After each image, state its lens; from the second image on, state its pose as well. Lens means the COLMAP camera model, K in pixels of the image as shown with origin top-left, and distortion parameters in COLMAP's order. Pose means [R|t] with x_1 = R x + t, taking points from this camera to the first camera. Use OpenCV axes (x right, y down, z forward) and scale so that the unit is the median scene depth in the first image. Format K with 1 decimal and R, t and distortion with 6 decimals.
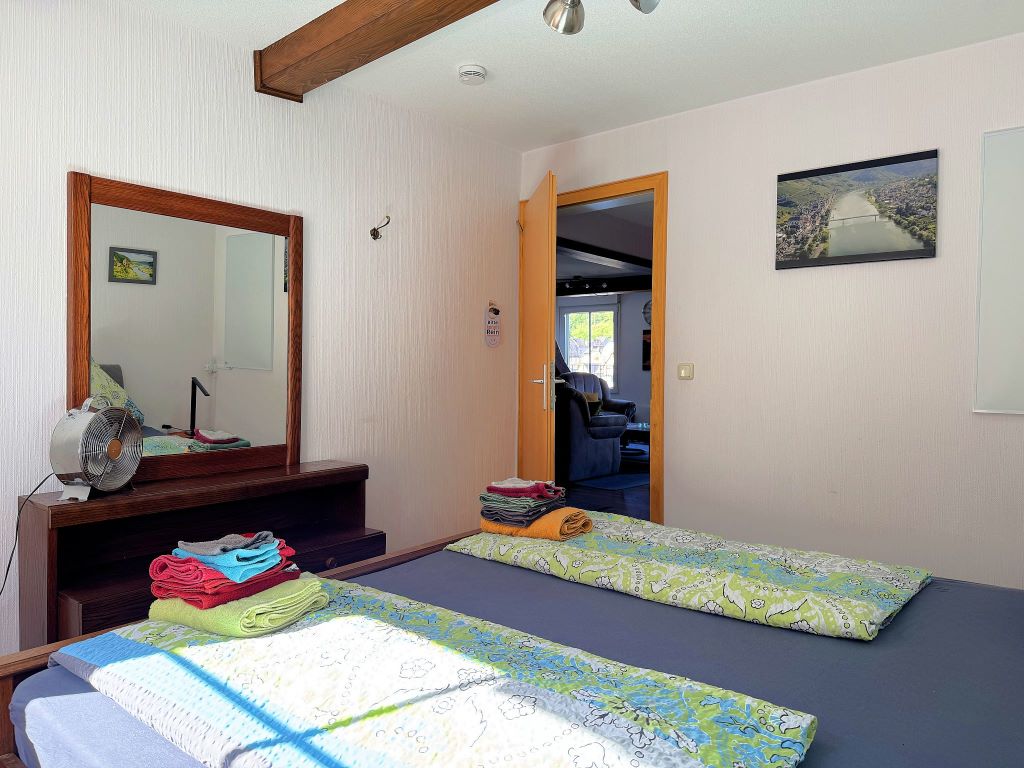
lens RADIAL K [[700.6, 0, 512.0], [0, 700.6, 384.0], [0, 0, 1]] dist [0.026723, -0.049335]
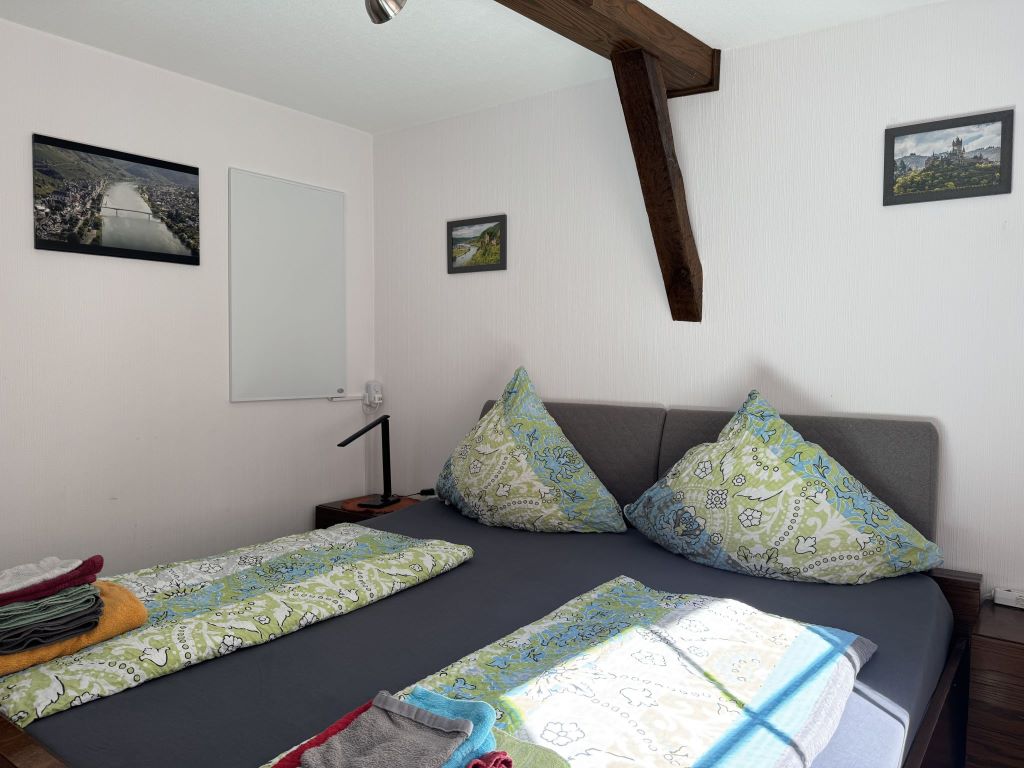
lens RADIAL K [[700.6, 0, 512.0], [0, 700.6, 384.0], [0, 0, 1]] dist [0.026723, -0.049335]
pose [[-0.015264, -0.057298, 0.998240, -0.511864], [0.017622, 0.998186, 0.057565, -0.045571], [-0.999728, 0.018470, -0.014227, 0.501819]]
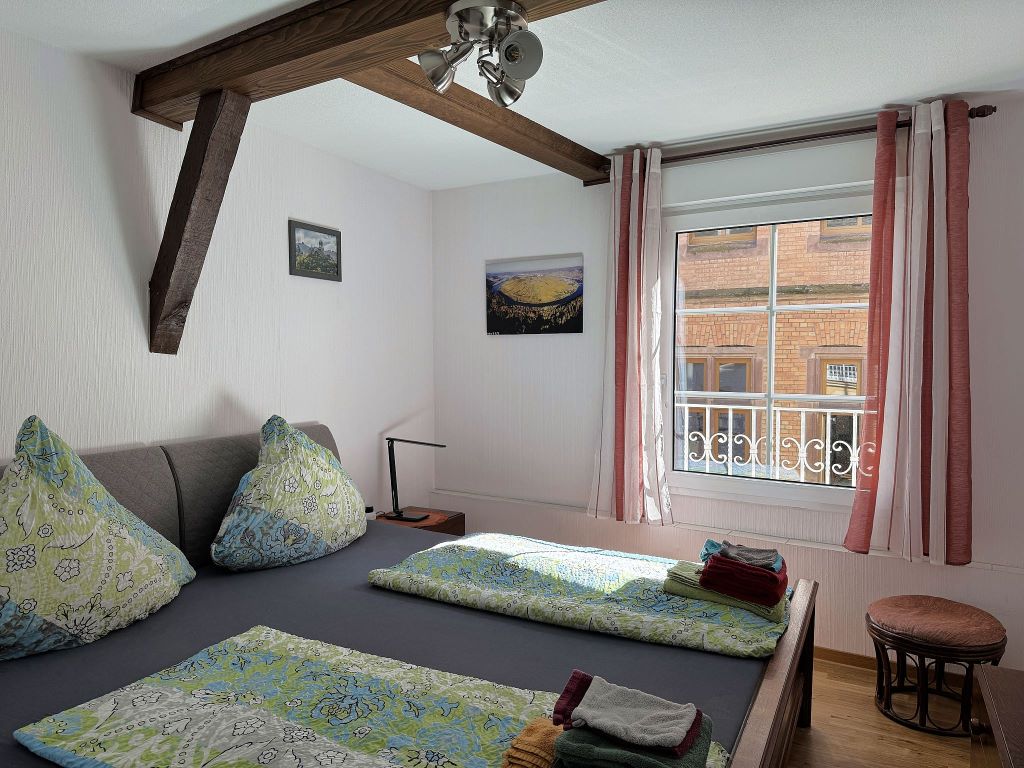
lens RADIAL K [[700.6, 0, 512.0], [0, 700.6, 384.0], [0, 0, 1]] dist [0.026723, -0.049335]
pose [[-0.982514, 0.009599, -0.185943, 0.154167], [-0.000121, 0.998637, 0.052192, -0.079328], [0.186191, 0.051302, -0.981173, 1.226125]]
